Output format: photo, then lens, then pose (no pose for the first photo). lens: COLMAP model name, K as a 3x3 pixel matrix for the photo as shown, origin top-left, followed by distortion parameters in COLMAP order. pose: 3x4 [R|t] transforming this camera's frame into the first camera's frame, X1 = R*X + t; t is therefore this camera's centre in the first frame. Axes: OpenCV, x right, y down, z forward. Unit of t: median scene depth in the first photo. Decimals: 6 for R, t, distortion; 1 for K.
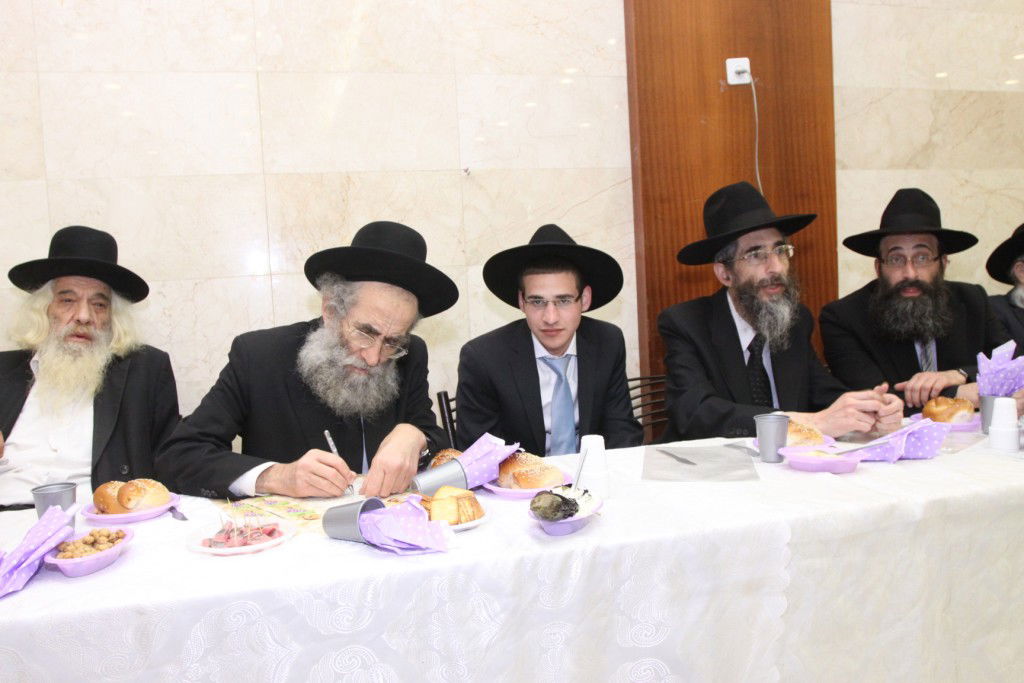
lens RADIAL K [[836.3, 0, 506.3], [0, 836.3, 346.1], [0, 0, 1]] dist [-0.087829, 0.051387]
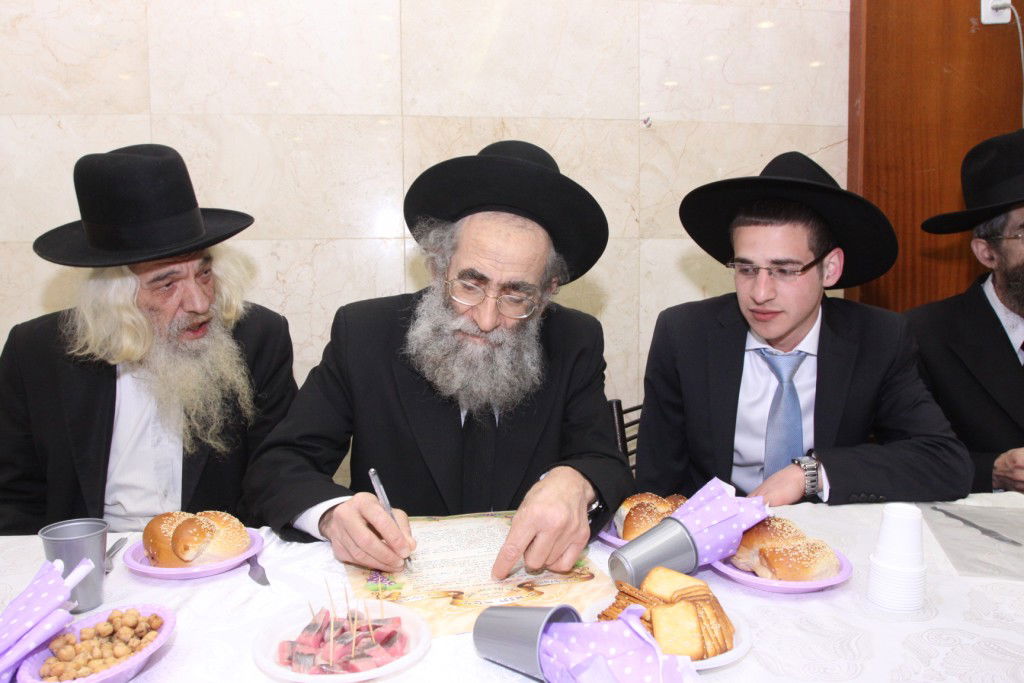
lens RADIAL K [[801.0, 0, 510.5], [0, 801.0, 349.0], [0, 0, 1]] dist [-0.093090, 0.052748]
pose [[0.989302, 0.058566, -0.133613, -0.068245], [-0.054721, 0.997980, 0.032269, -0.007148], [0.135233, -0.024613, 0.990508, 0.230189]]
